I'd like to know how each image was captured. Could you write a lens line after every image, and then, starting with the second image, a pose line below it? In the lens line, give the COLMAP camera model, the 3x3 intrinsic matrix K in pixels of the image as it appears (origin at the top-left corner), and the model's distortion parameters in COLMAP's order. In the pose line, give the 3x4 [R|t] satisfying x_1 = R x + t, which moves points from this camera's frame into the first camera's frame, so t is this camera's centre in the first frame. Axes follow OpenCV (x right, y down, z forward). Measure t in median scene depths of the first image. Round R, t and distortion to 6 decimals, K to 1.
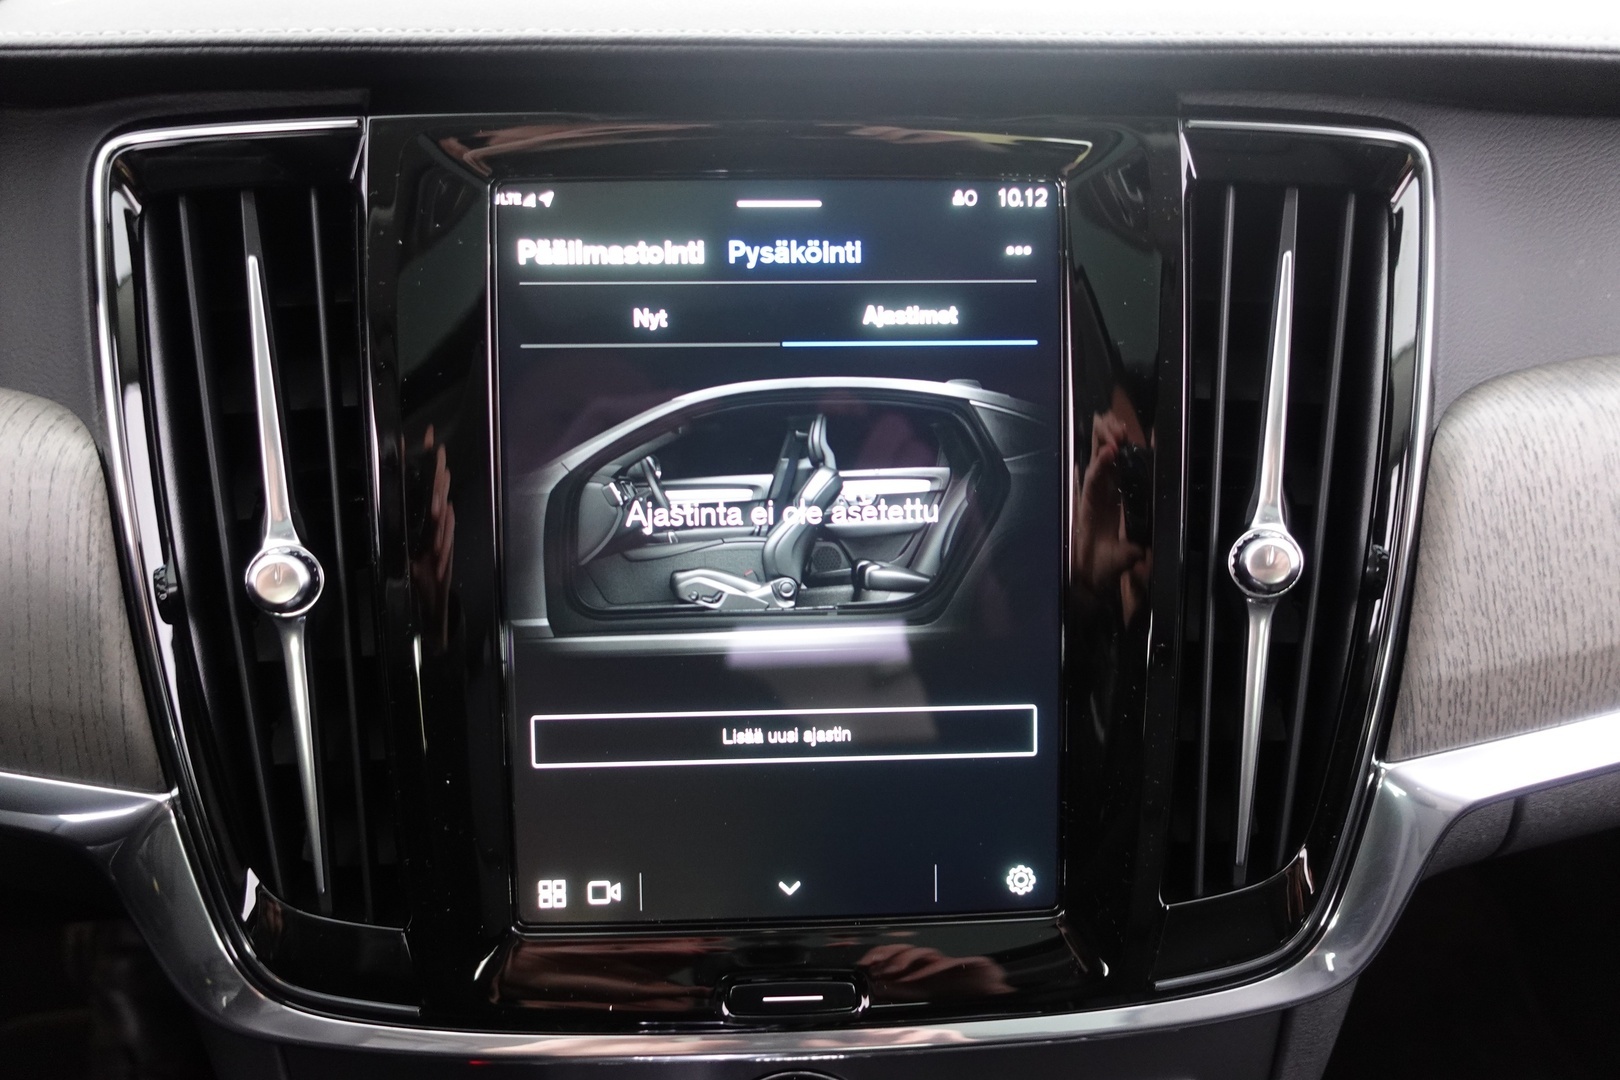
lens RADIAL K [[1118.1, 0, 821.6], [0, 1118.1, 531.3], [0, 0, 1]] dist [-0.000828, -0.000741]
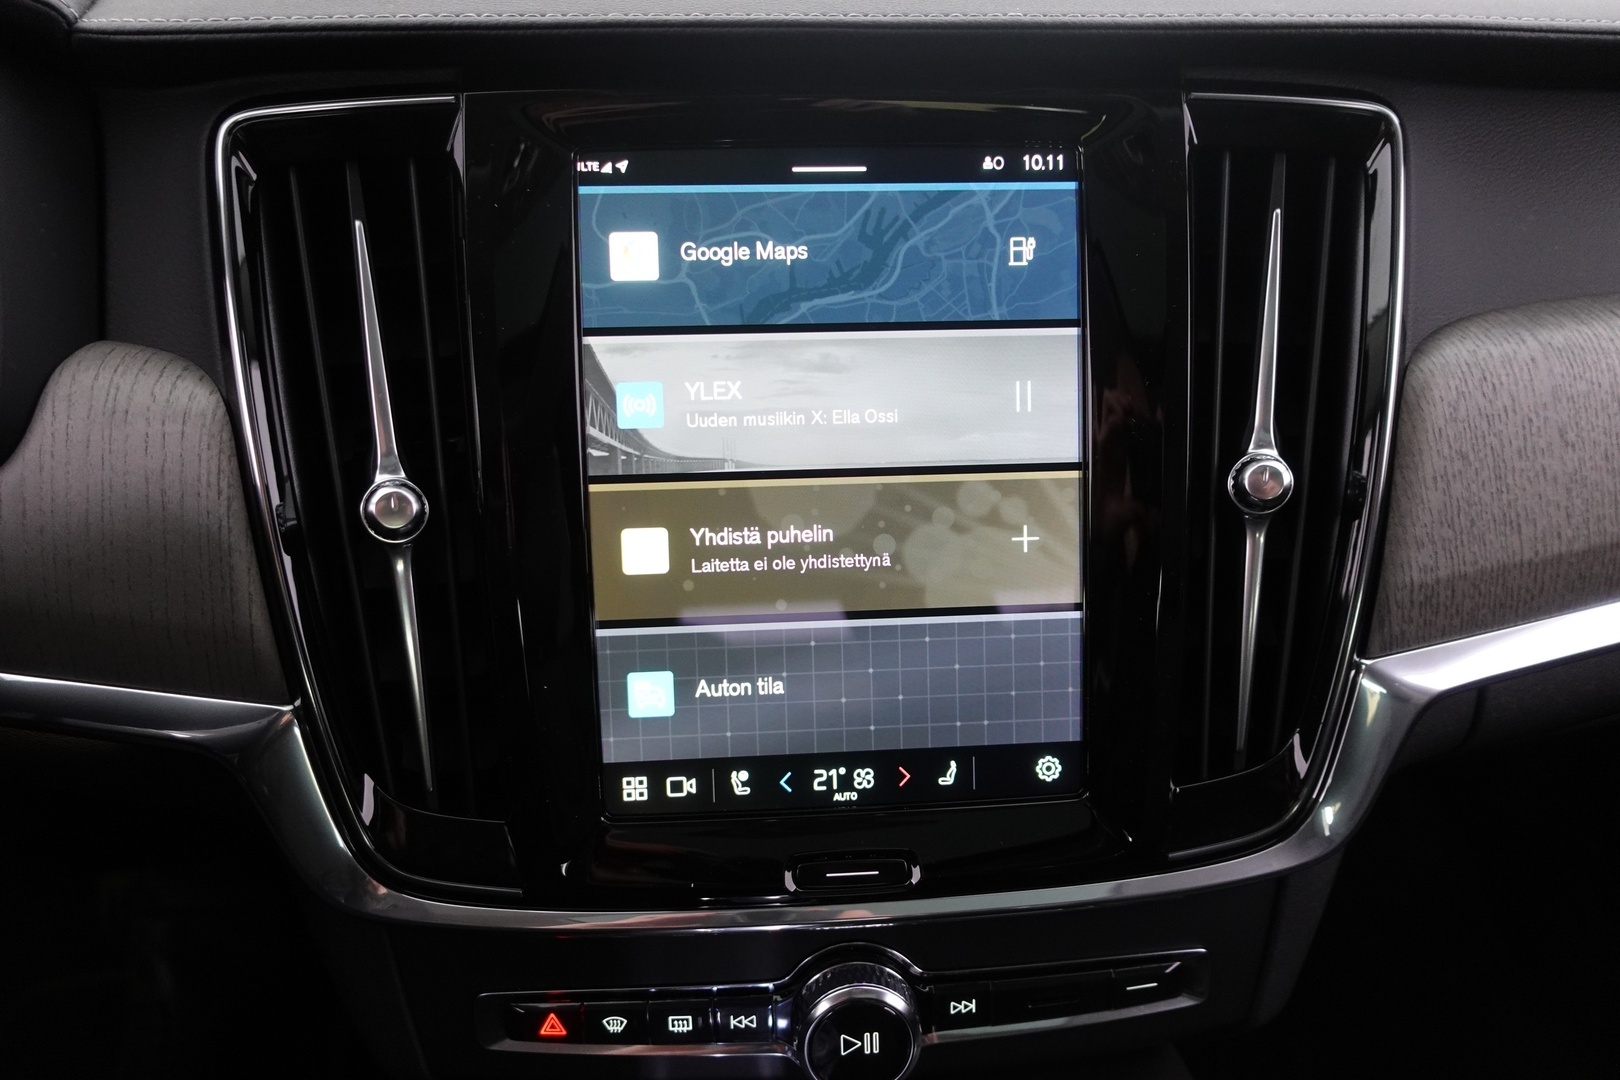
lens RADIAL K [[1118.1, 0, 812.8], [0, 1118.1, 537.2], [0, 0, 1]] dist [-0.000828, -0.000741]
pose [[0.999540, -0.016223, 0.025620, -0.087699], [0.015798, 0.999736, 0.016704, 0.055878], [-0.025884, -0.016292, 0.999532, -0.125092]]
